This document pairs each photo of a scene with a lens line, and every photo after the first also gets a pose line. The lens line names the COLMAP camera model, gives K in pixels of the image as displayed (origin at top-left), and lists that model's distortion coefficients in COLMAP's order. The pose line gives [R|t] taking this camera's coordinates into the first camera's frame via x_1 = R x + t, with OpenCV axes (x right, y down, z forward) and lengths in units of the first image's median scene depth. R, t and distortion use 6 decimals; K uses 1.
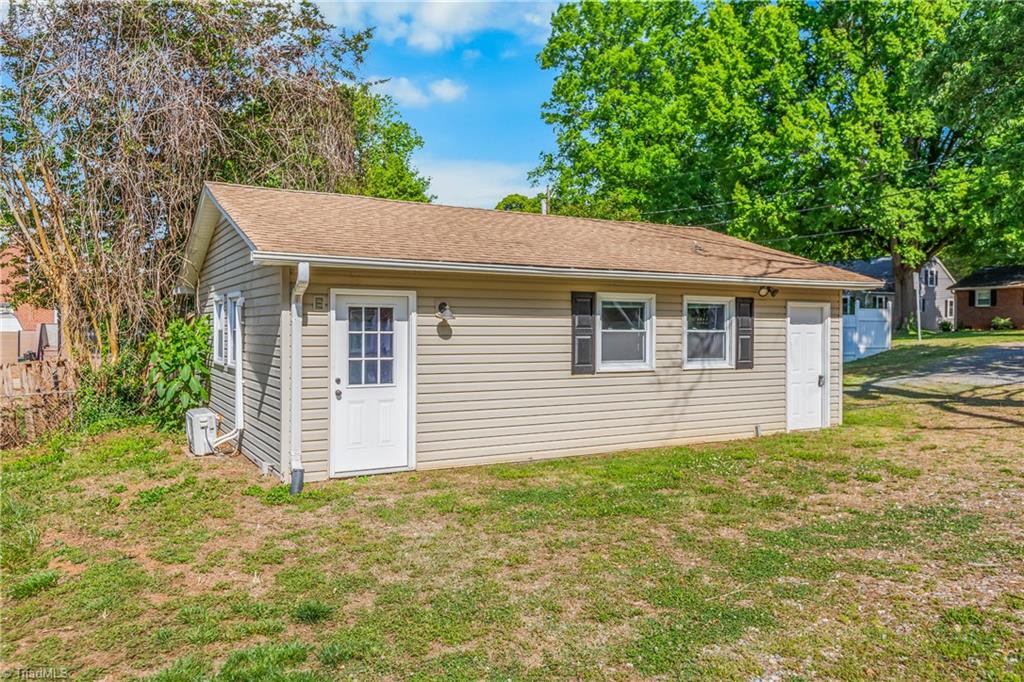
lens RADIAL K [[766.3, 0, 511.7], [0, 766.3, 336.9], [0, 0, 1]] dist [0.001062, -0.000039]
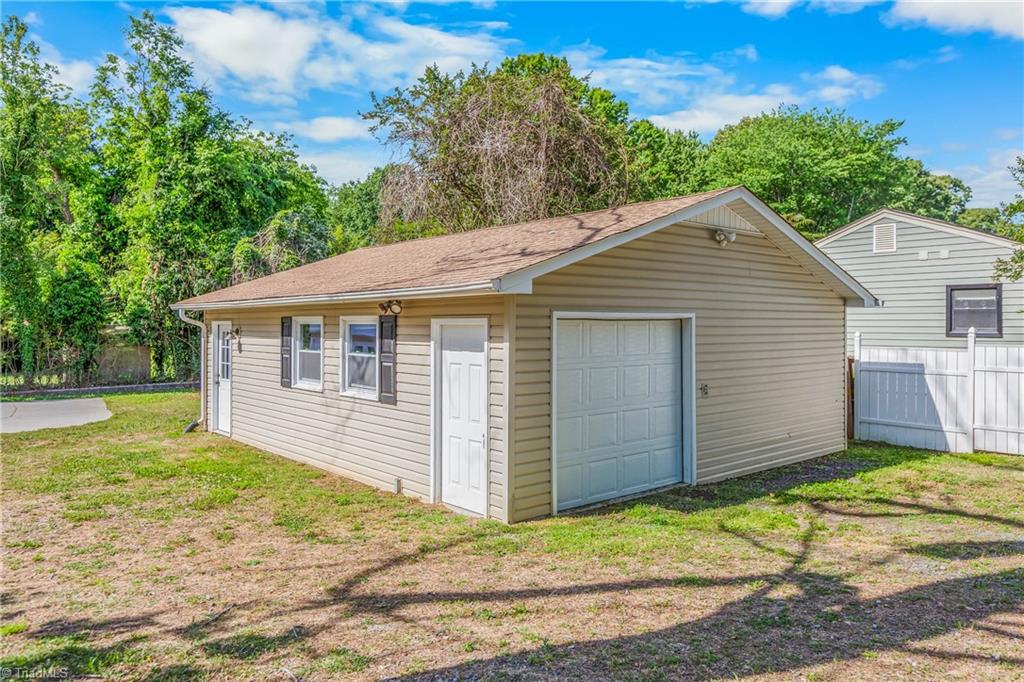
lens RADIAL K [[705.3, 0, 509.6], [0, 705.3, 334.9], [0, 0, 1]] dist [0.002561, 0.001029]
pose [[0.199075, 0.002054, -0.979982, 1.090030], [-0.024359, 0.999699, -0.002853, -0.033089], [0.979682, 0.024439, 0.199065, 1.005685]]
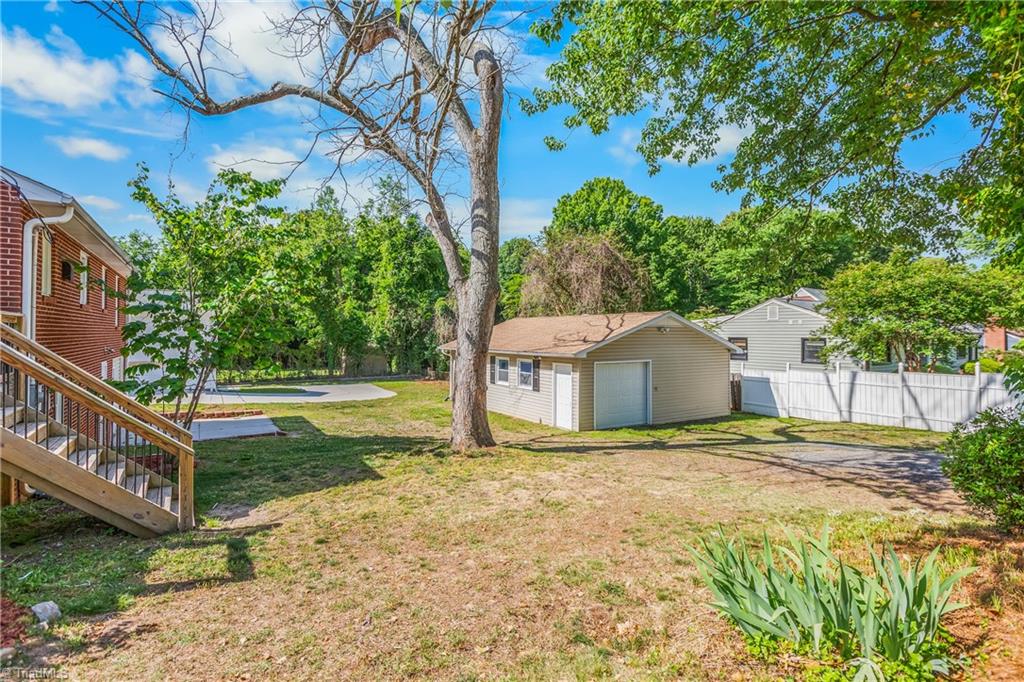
lens RADIAL K [[507.4, 0, 504.0], [0, 507.4, 340.7], [0, 0, 1]] dist [-0.000244, -0.000021]
pose [[0.030304, 0.005114, -0.999528, 1.852342], [-0.028311, 0.999590, 0.004256, -0.115219], [0.999140, 0.028169, 0.030437, 0.881289]]
